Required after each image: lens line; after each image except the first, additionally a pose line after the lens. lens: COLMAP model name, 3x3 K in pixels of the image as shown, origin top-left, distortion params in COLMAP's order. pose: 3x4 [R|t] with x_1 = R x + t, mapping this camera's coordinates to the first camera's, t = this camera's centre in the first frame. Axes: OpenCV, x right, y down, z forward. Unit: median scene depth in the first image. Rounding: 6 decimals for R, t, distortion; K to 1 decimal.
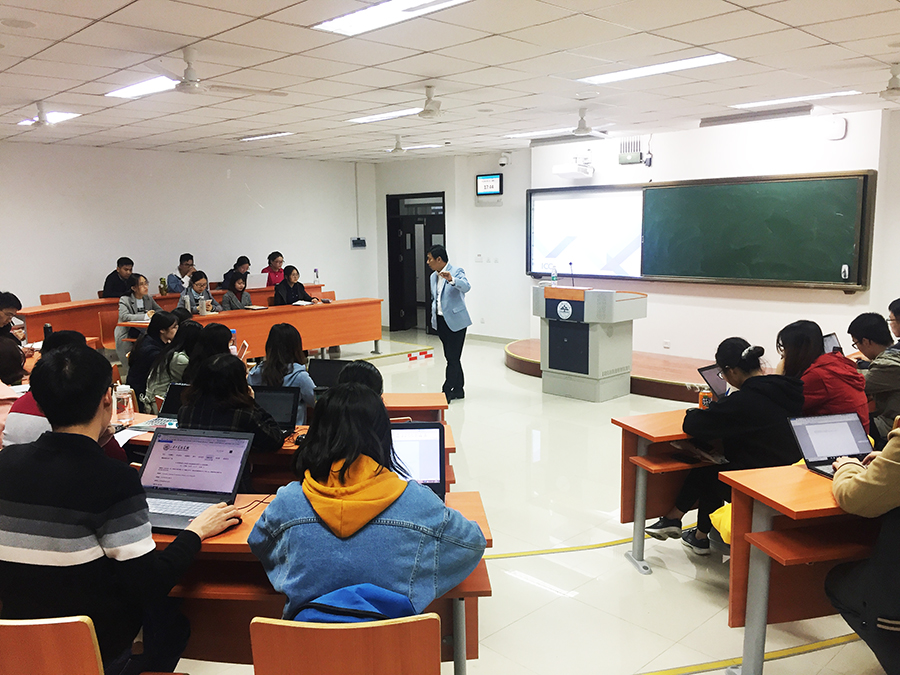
lens RADIAL K [[791.9, 0, 447.6], [0, 791.9, 336.1], [0, 0, 1]] dist [0.021606, -0.001495]
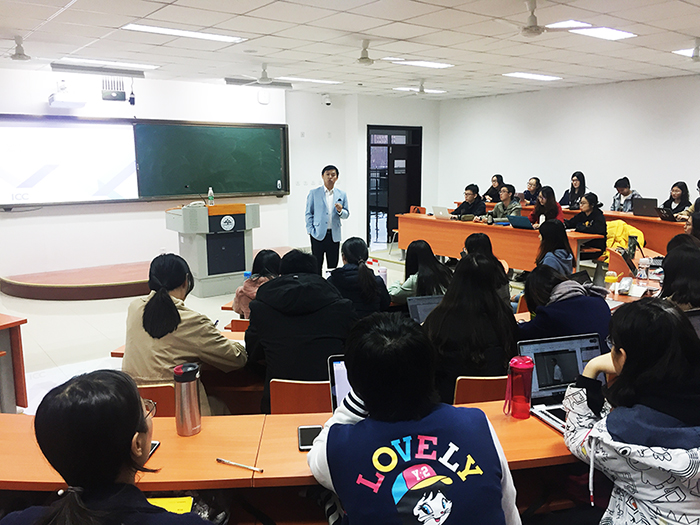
lens RADIAL K [[616.0, 0, 348.3], [0, 616.0, 259.3], [0, 0, 1]] dist [0.021606, -0.001495]
pose [[0.093774, -0.151370, 0.984019, -0.745432], [0.137954, 0.980815, 0.137730, -0.079751], [-0.985989, 0.122834, 0.112857, 0.685953]]
